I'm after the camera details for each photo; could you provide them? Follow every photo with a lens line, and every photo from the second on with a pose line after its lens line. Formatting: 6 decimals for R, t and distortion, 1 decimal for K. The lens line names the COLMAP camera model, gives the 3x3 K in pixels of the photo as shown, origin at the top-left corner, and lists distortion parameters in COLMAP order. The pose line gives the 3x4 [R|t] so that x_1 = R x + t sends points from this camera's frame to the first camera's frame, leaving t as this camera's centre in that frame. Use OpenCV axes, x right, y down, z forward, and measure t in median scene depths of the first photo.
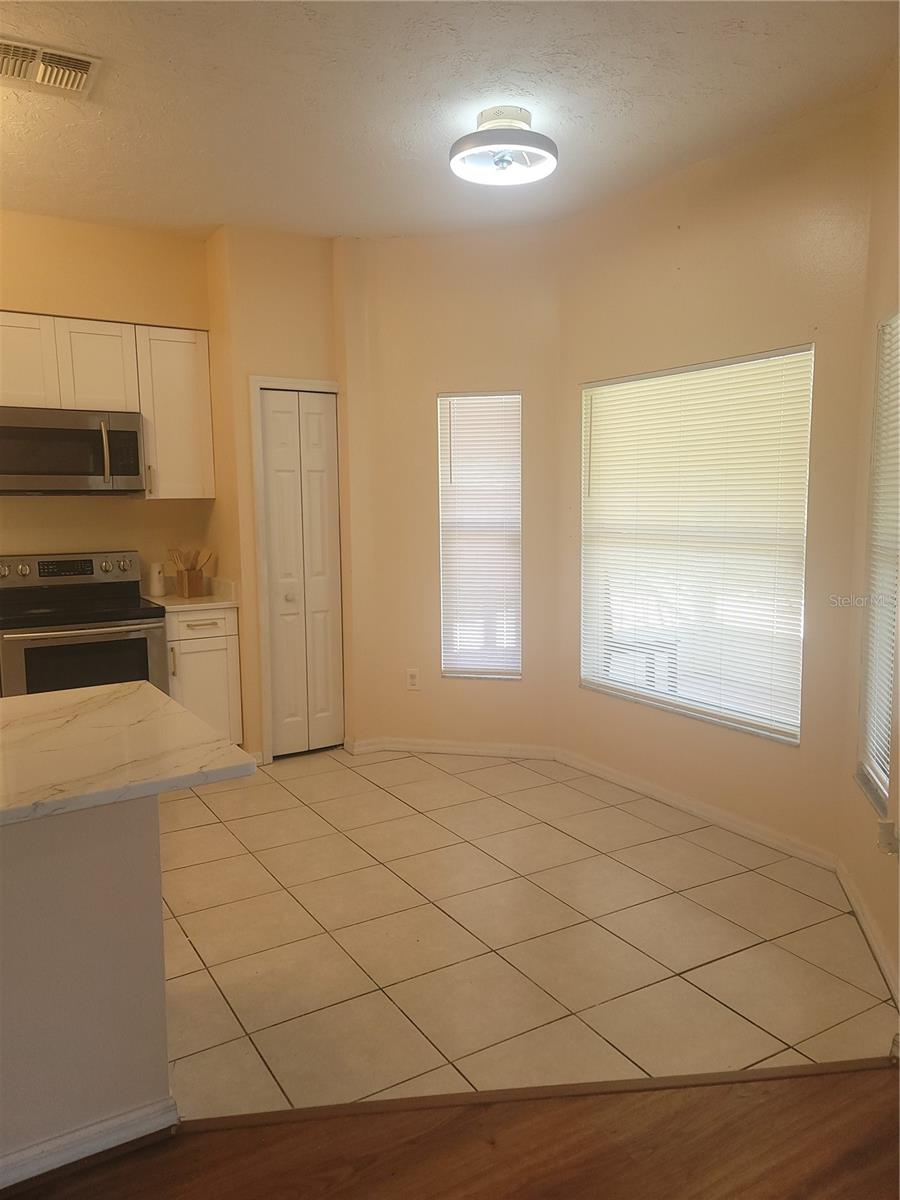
lens RADIAL K [[876.4, 0, 467.7], [0, 876.4, 594.8], [0, 0, 1]] dist [0.075139, -0.060134]
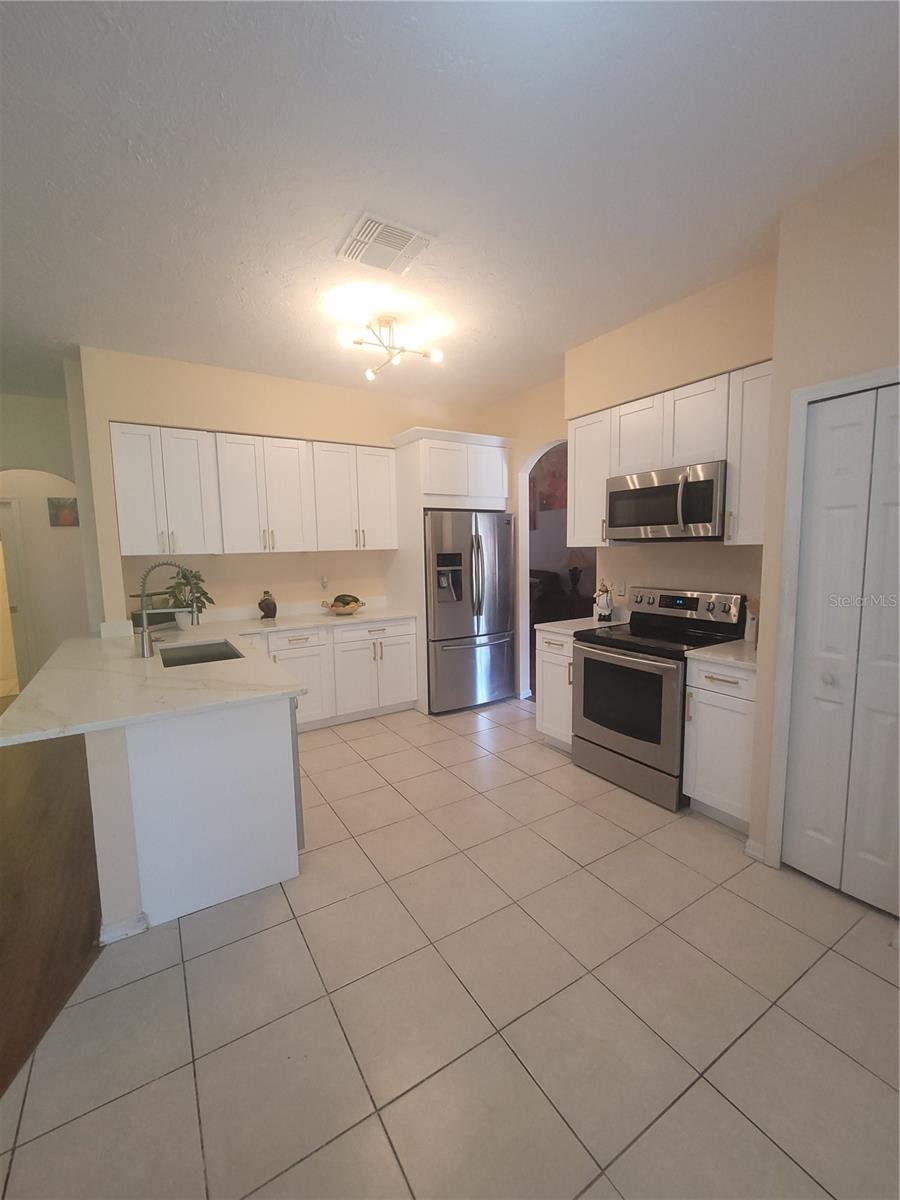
lens RADIAL K [[491.1, 0, 443.6], [0, 491.1, 600.9], [0, 0, 1]] dist [-0.010826, 0.001749]
pose [[-0.015070, 0.121600, -0.992465, 0.203769], [-0.093296, 0.988076, 0.122479, -0.082329], [0.995524, 0.094439, -0.003545, 0.676360]]
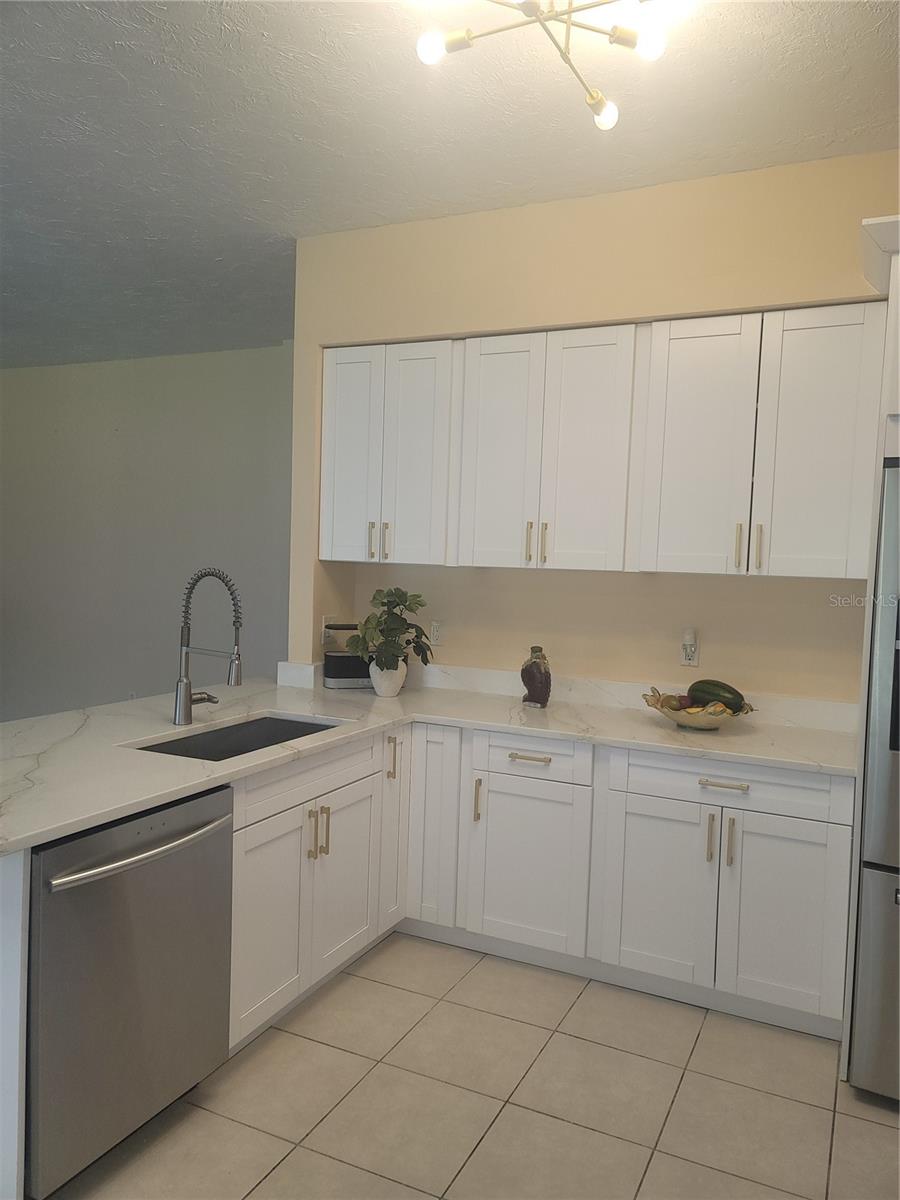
lens RADIAL K [[876.4, 0, 452.8], [0, 876.4, 609.6], [0, 0, 1]] dist [0.075139, -0.060134]
pose [[-0.849034, 0.015232, -0.528118, -0.176857], [-0.082687, 0.983436, 0.161297, -0.110884], [0.521827, 0.180615, -0.833711, 0.937750]]
